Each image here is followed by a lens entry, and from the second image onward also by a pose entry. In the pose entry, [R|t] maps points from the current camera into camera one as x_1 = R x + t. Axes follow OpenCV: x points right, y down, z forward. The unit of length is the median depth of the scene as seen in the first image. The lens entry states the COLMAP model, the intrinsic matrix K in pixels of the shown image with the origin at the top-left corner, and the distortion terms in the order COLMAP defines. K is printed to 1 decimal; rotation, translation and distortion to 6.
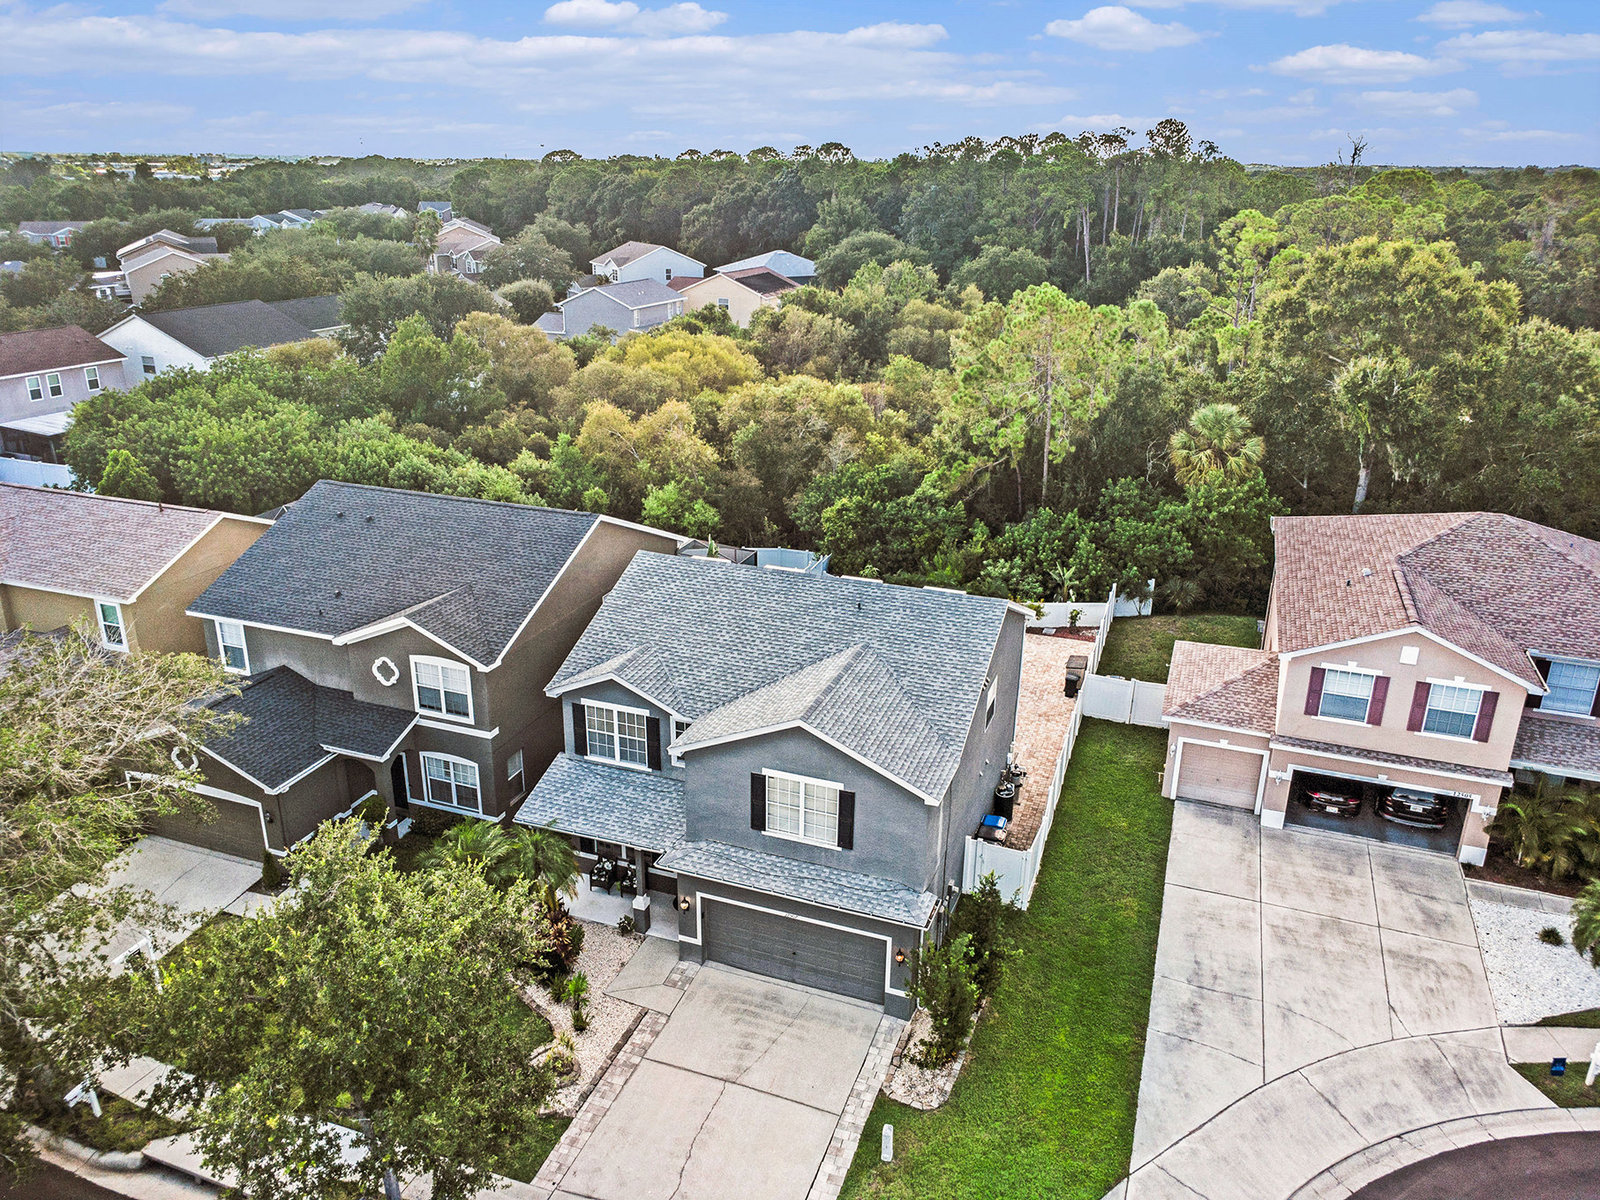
lens RADIAL K [[1166.5, 0, 795.9], [0, 1166.5, 593.5], [0, 0, 1]] dist [0.002751, 0.003194]
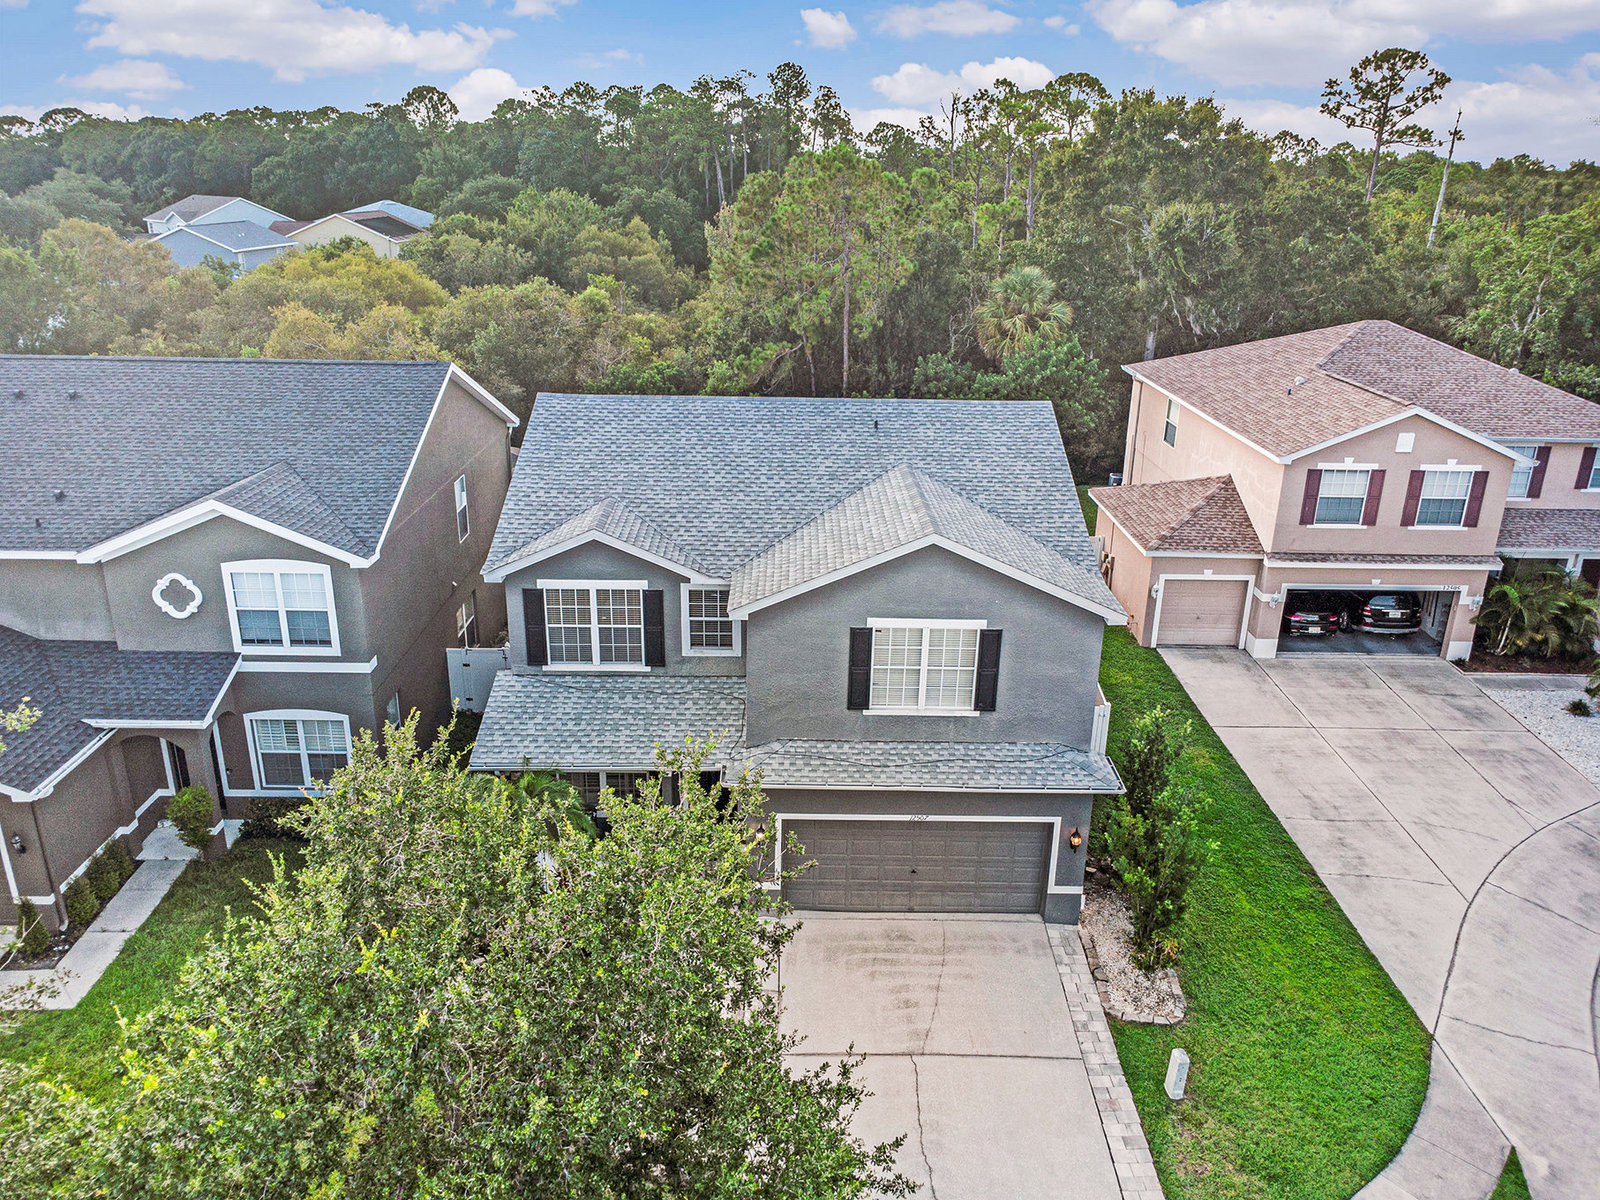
lens RADIAL K [[1166.5, 0, 795.9], [0, 1166.5, 593.5], [0, 0, 1]] dist [0.002751, 0.003194]
pose [[0.934279, -0.117740, 0.336541, -0.253414], [0.117508, 0.992847, 0.021135, 0.093793], [-0.336622, 0.019800, 0.941432, 0.280202]]
